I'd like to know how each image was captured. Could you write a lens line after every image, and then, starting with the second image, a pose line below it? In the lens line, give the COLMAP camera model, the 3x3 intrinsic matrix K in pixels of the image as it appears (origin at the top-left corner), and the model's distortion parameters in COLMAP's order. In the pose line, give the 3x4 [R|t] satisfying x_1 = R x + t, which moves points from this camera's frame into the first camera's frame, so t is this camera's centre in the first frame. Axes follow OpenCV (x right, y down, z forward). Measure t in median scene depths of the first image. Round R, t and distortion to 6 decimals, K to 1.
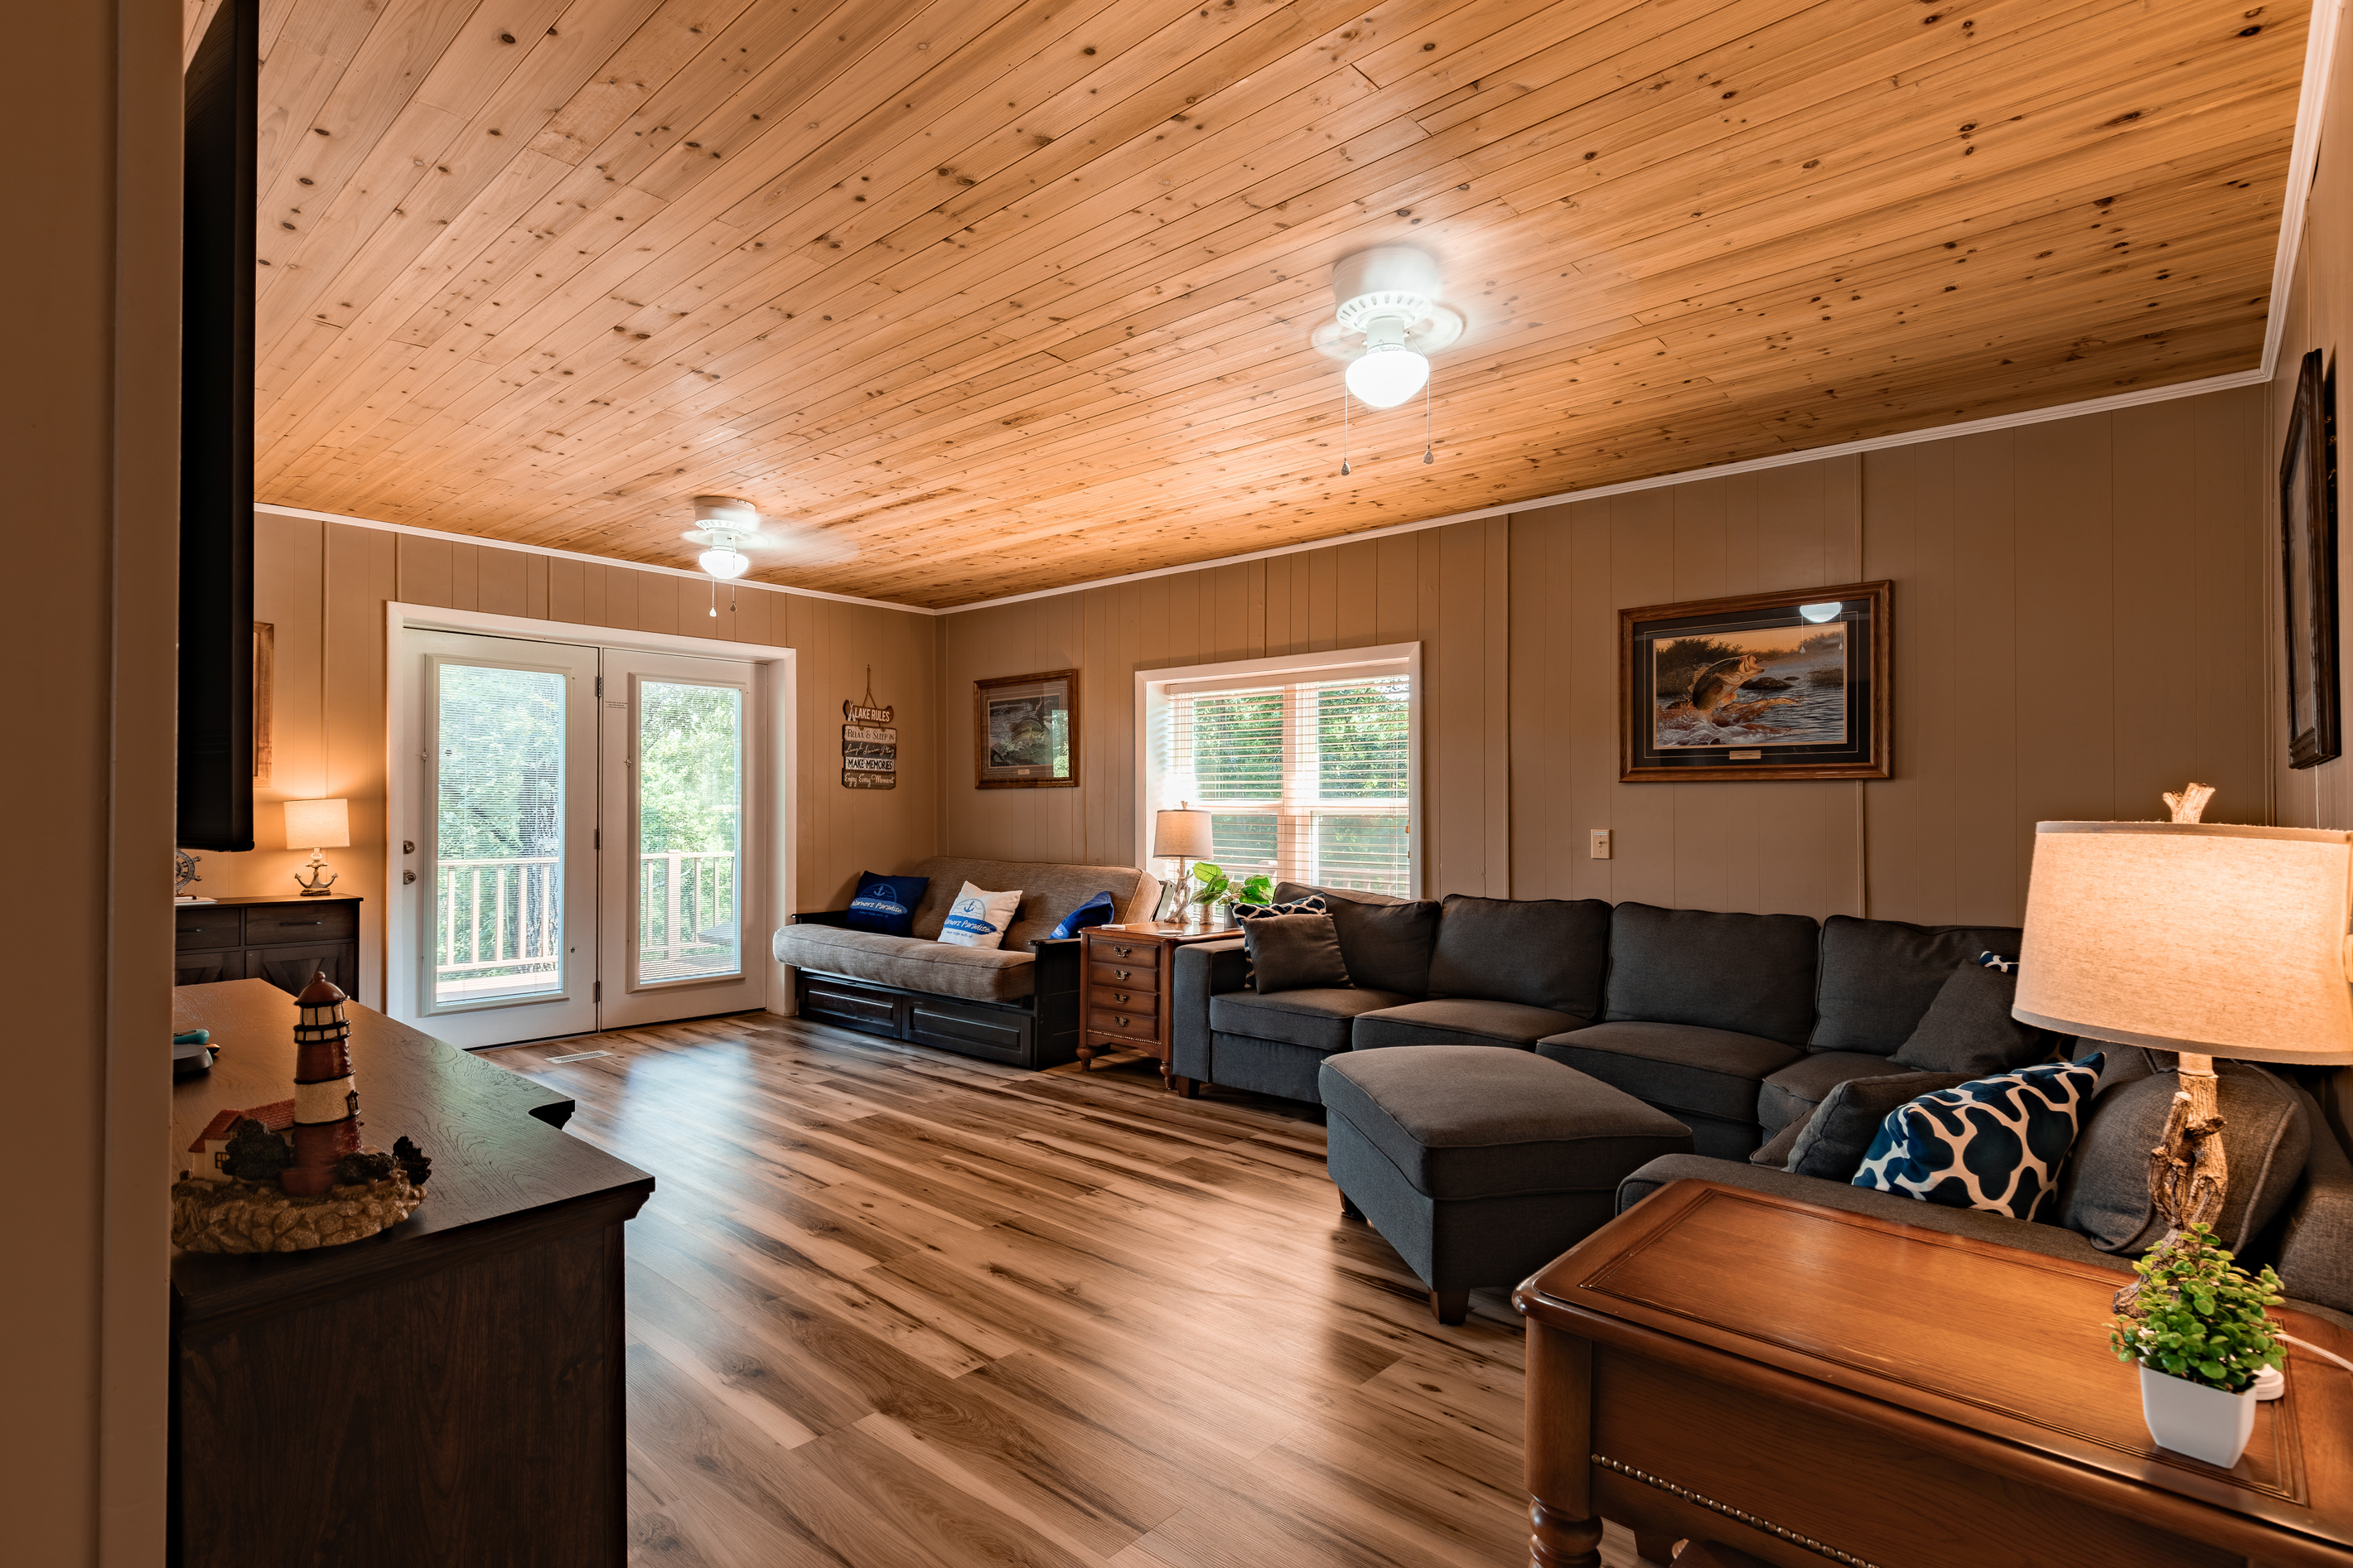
lens RADIAL K [[1096.0, 0, 1176.8], [0, 1096.0, 806.4], [0, 0, 1]] dist [0.004724, 0.000455]
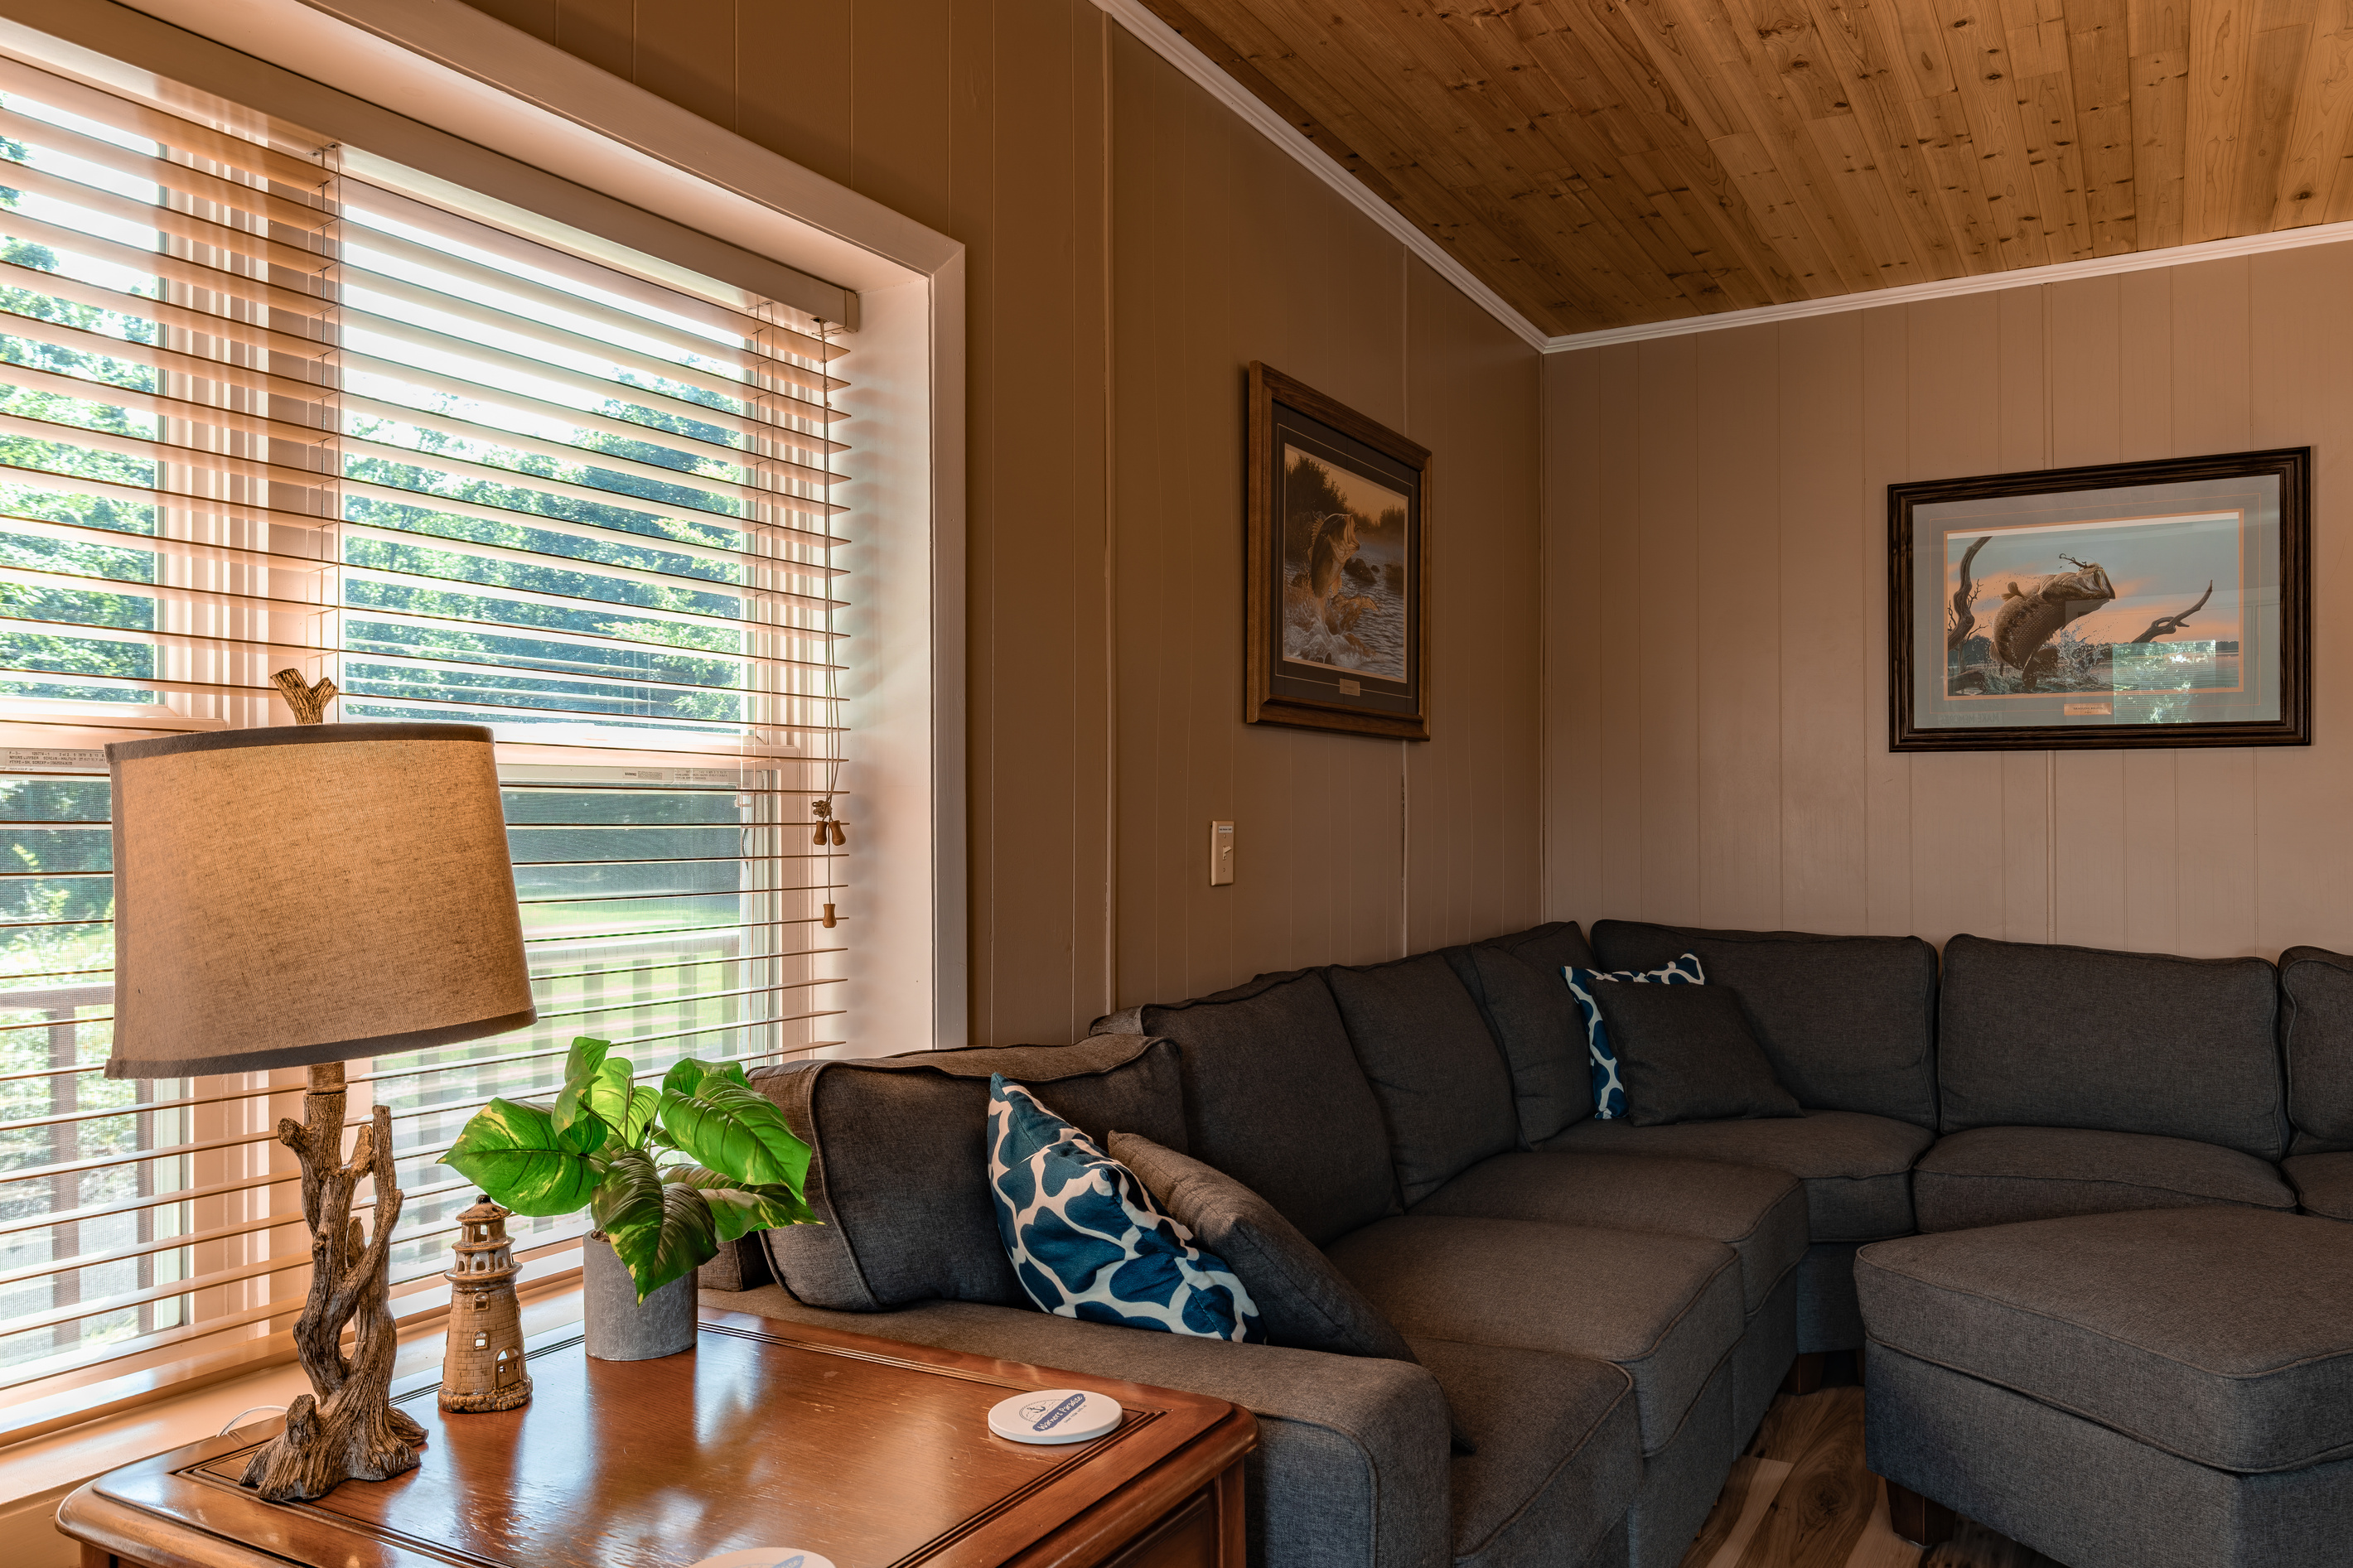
lens RADIAL K [[1710.6, 0, 1174.6], [0, 1710.6, 787.9], [0, 0, 1]] dist [0.003726, -0.001728]
pose [[-0.202932, 0.000606, 0.979193, -0.341153], [-0.013827, 0.999898, -0.003484, 0.009581], [-0.979095, -0.014246, -0.202903, 1.283437]]
